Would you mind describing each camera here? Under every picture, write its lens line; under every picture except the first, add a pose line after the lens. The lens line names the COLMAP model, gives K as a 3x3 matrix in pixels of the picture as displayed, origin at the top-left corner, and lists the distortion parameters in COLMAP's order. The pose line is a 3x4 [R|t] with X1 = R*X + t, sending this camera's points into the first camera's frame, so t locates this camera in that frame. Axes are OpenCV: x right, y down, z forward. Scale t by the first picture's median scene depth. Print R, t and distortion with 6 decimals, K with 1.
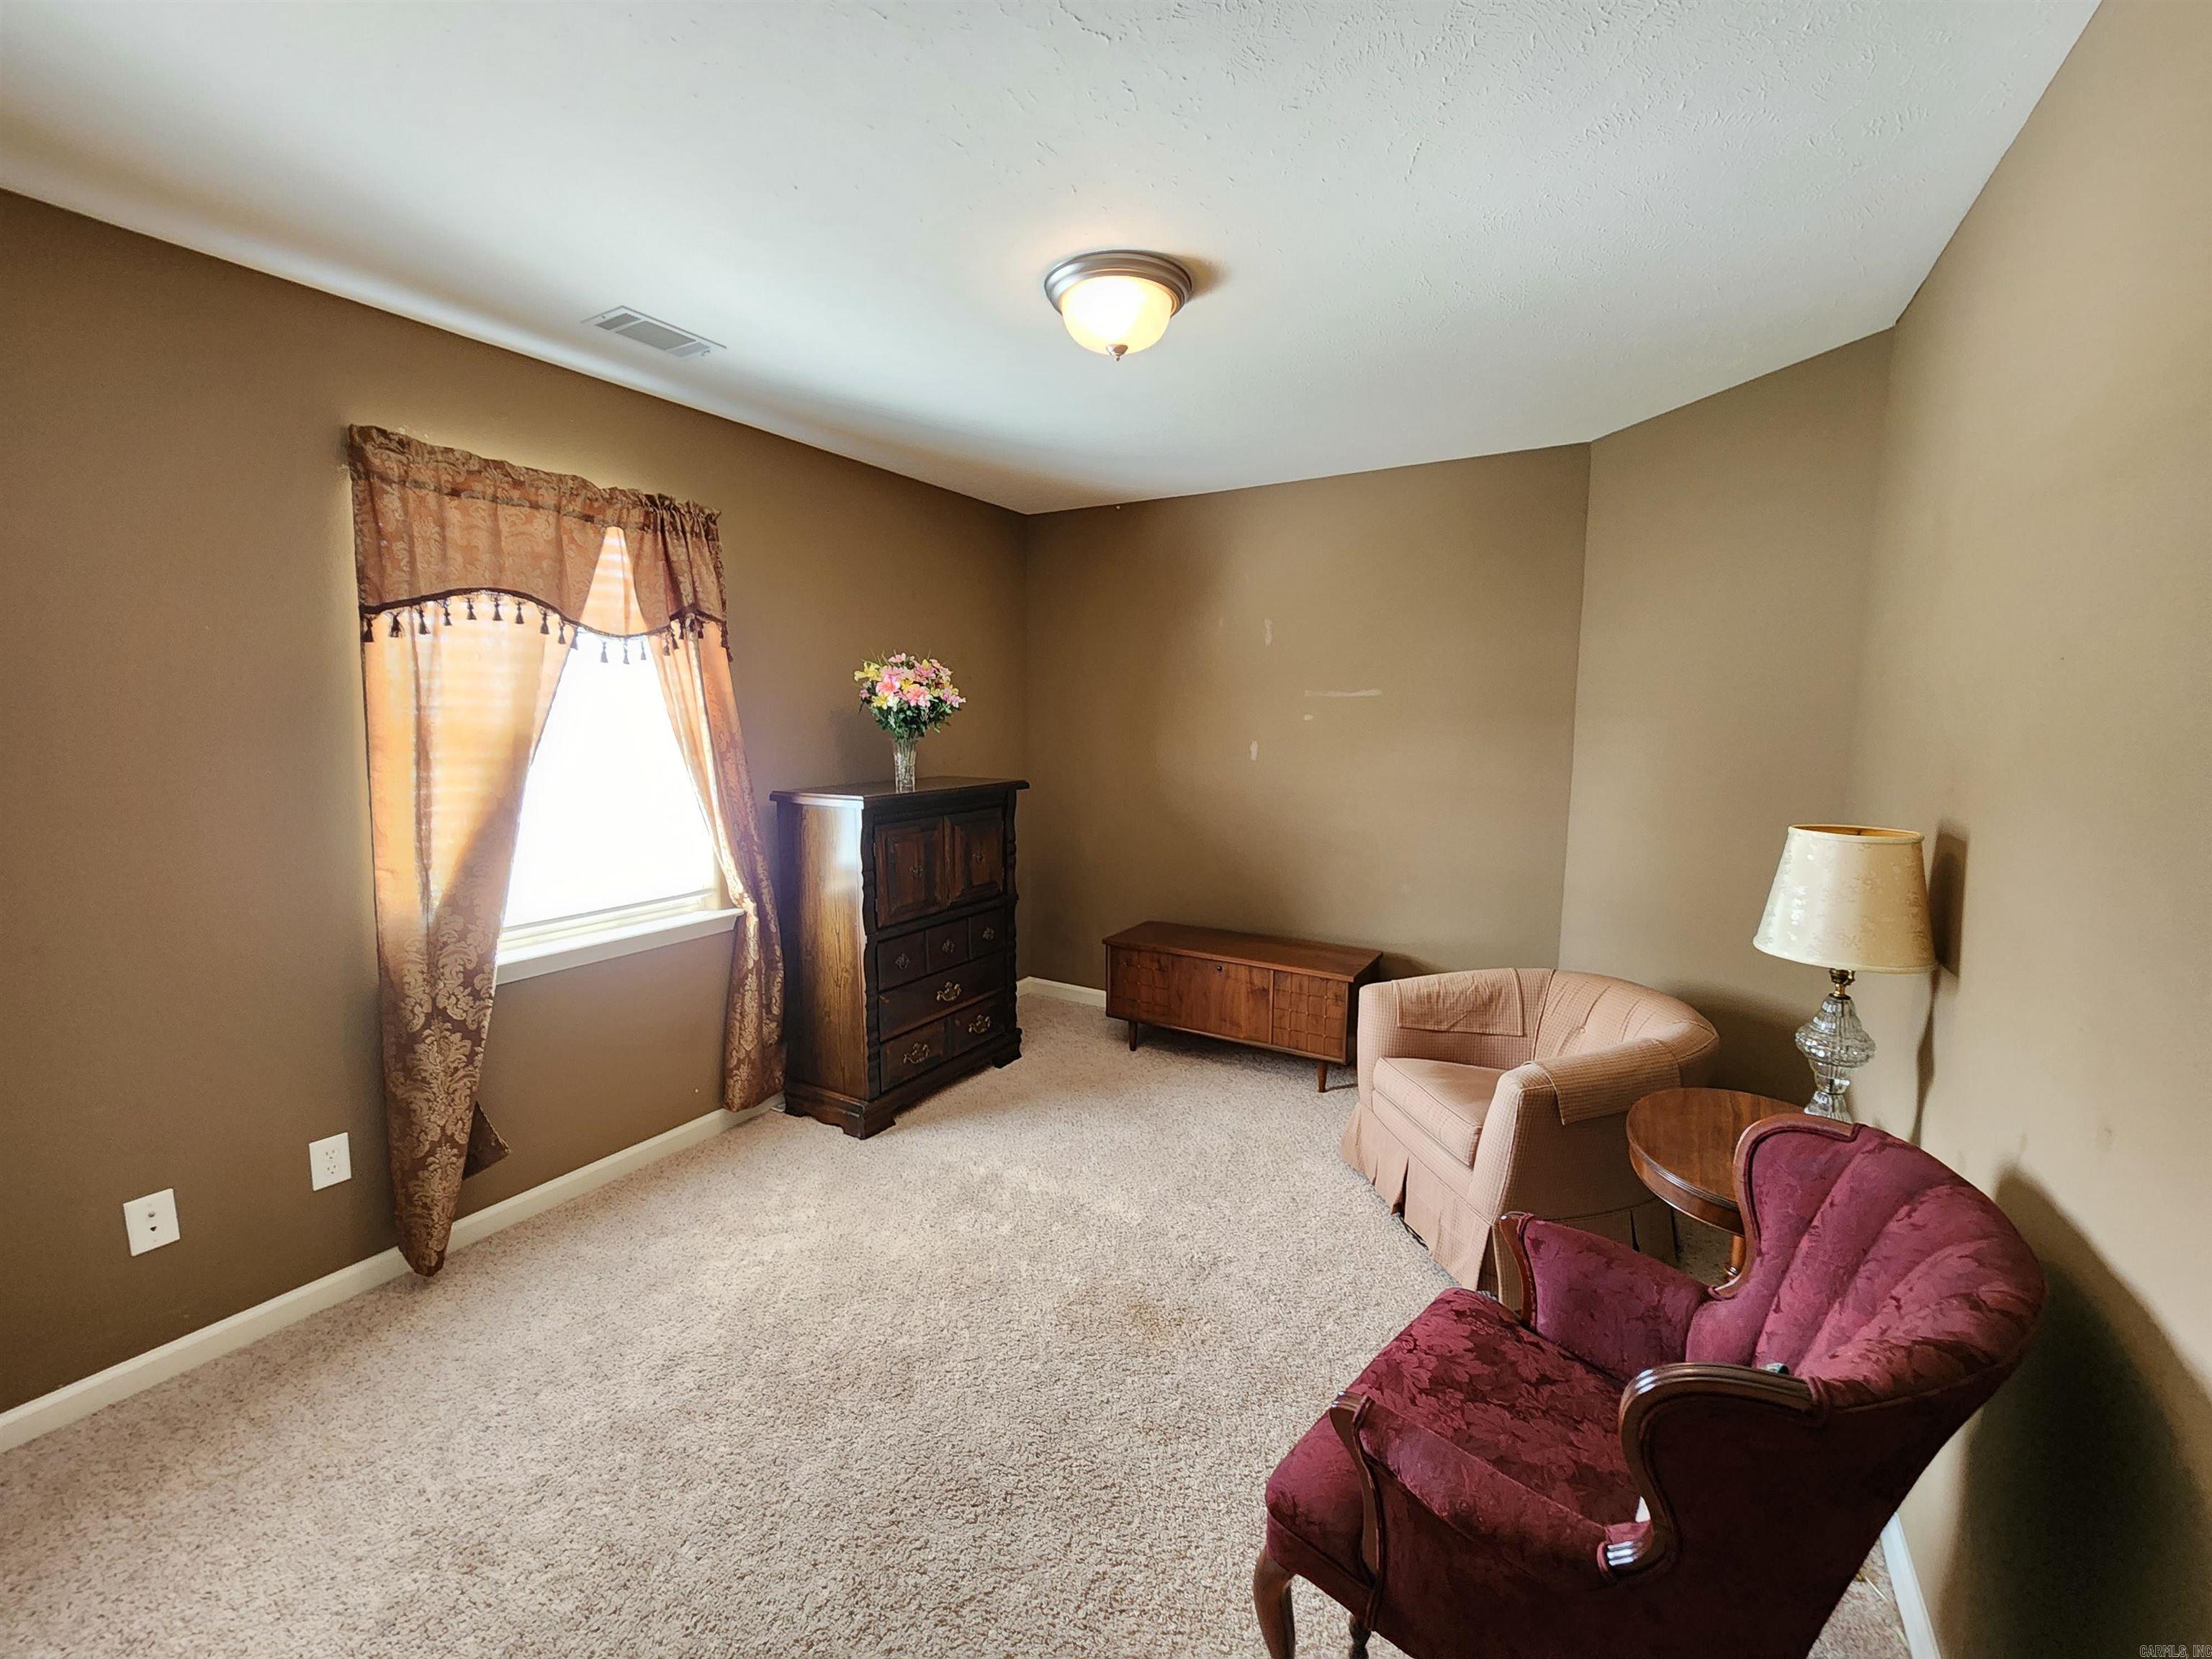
lens RADIAL K [[918.1, 0, 1108.4], [0, 918.1, 819.1], [0, 0, 1]] dist [0.000208, 0.000387]
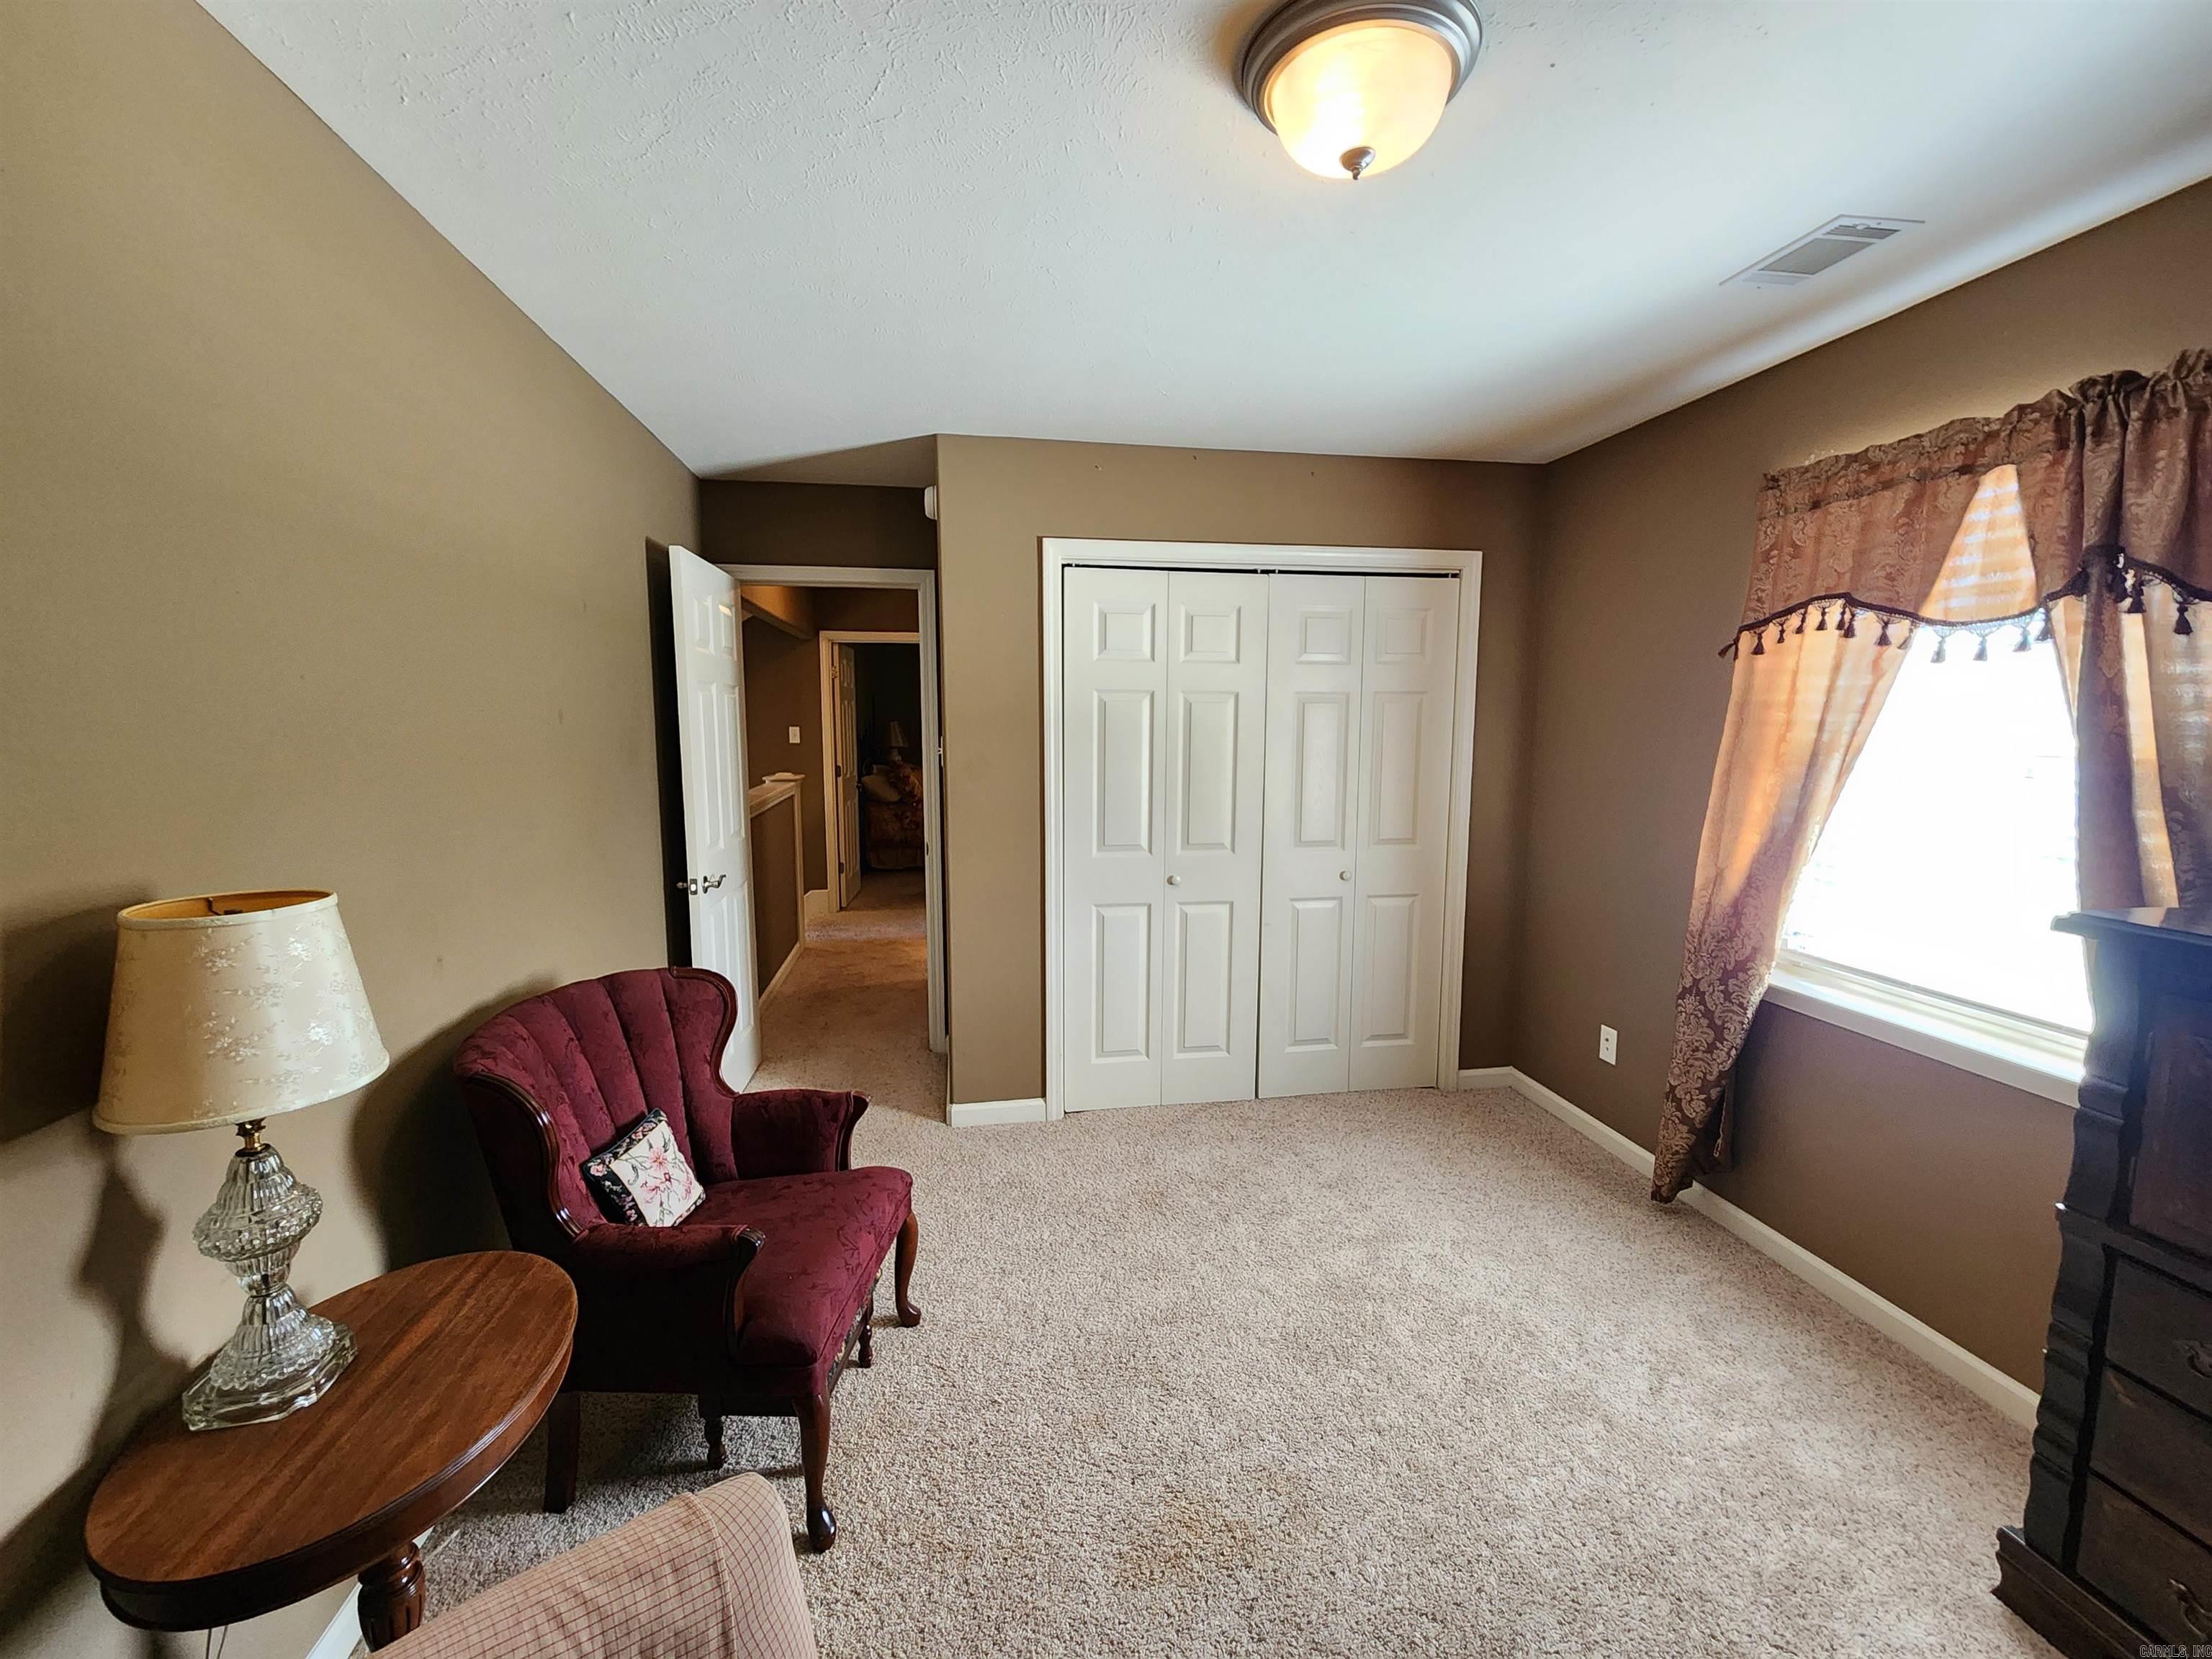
lens RADIAL K [[918.1, 0, 1109.0], [0, 918.1, 834.4], [0, 0, 1]] dist [0.000208, 0.000387]
pose [[-0.766170, 0.073919, -0.638372, 0.484154], [-0.083269, 0.973569, 0.212671, -0.144700], [0.637220, 0.216099, -0.739765, 1.215237]]
